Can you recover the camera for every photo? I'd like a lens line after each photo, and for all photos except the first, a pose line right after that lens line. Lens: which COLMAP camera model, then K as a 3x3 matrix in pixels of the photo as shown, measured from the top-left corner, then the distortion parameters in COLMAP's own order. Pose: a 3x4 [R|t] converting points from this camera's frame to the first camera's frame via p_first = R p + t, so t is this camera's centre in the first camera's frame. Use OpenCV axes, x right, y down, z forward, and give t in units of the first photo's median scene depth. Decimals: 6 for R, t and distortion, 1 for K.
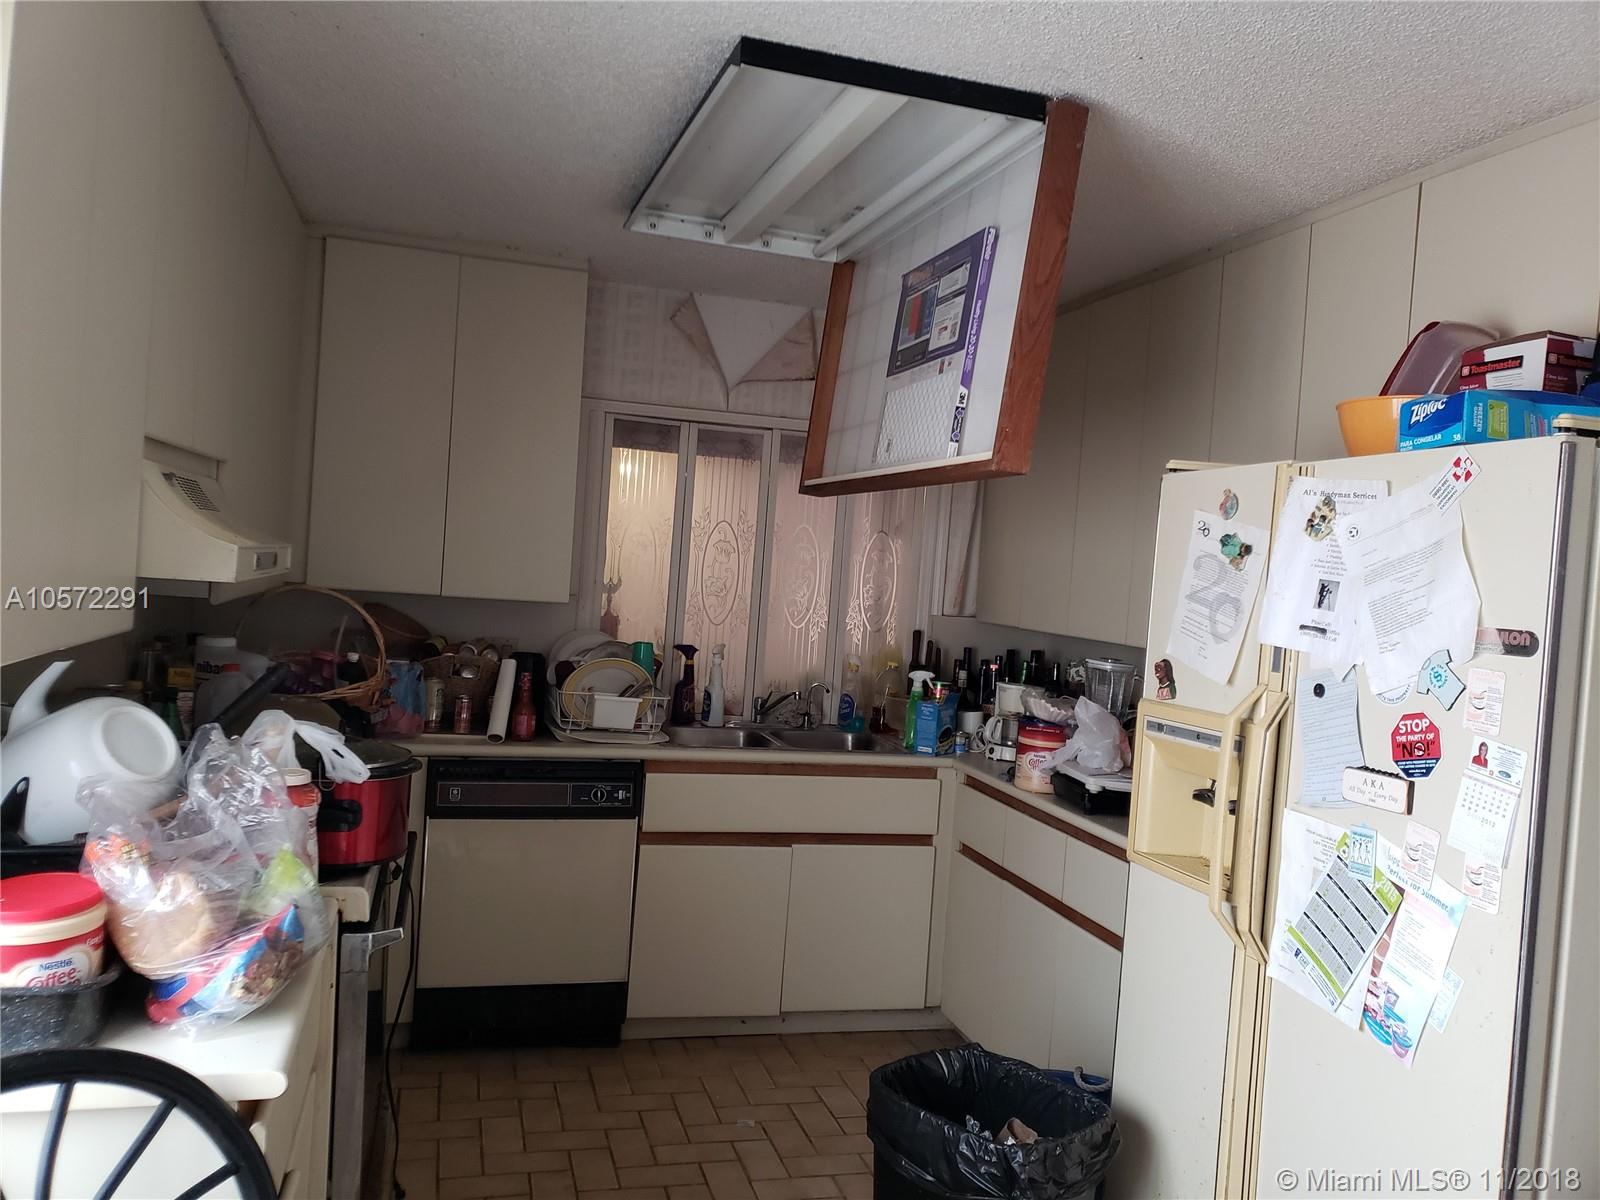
lens RADIAL K [[1238.9, 0, 790.0], [0, 1238.9, 598.8], [0, 0, 1]] dist [0.073332, -0.082030]
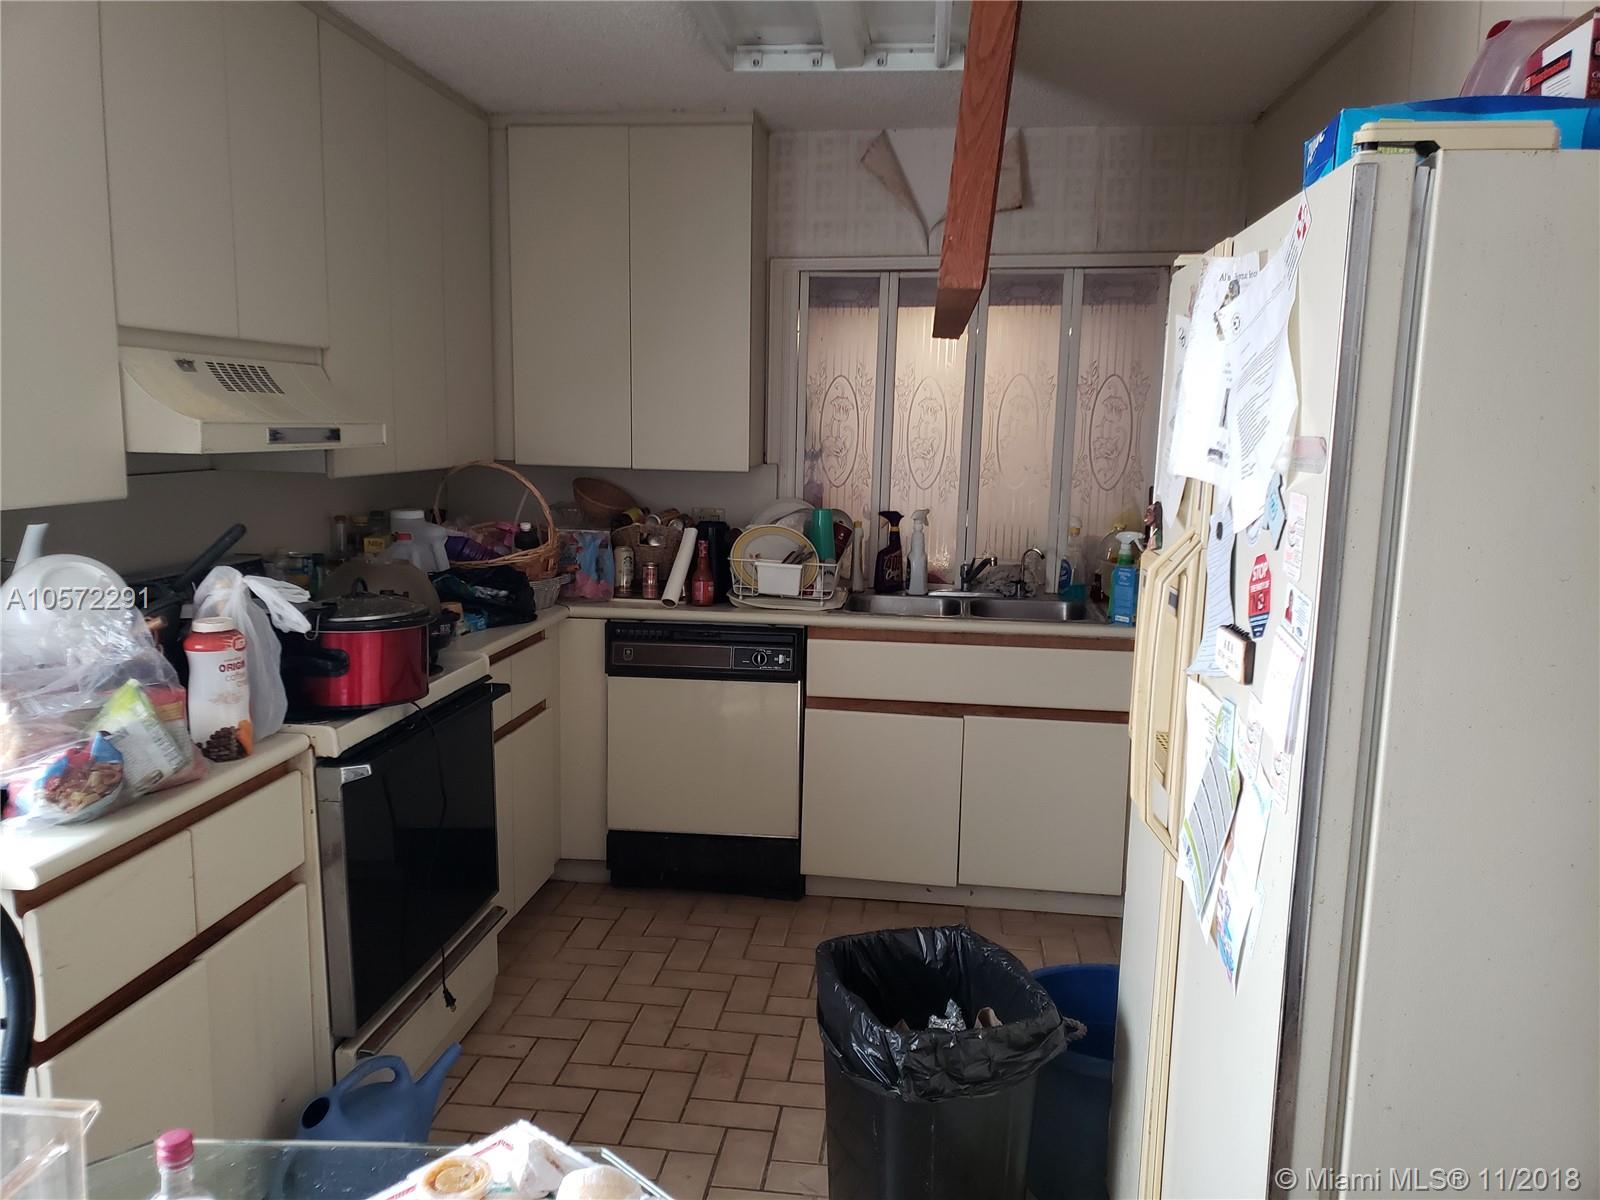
lens RADIAL K [[1238.9, 0, 790.8], [0, 1238.9, 610.7], [0, 0, 1]] dist [0.073332, -0.082030]
pose [[0.921425, 0.005349, -0.388520, 0.256889], [0.036222, 0.994369, 0.099594, 0.018492], [0.386864, -0.105842, 0.916042, 0.087246]]
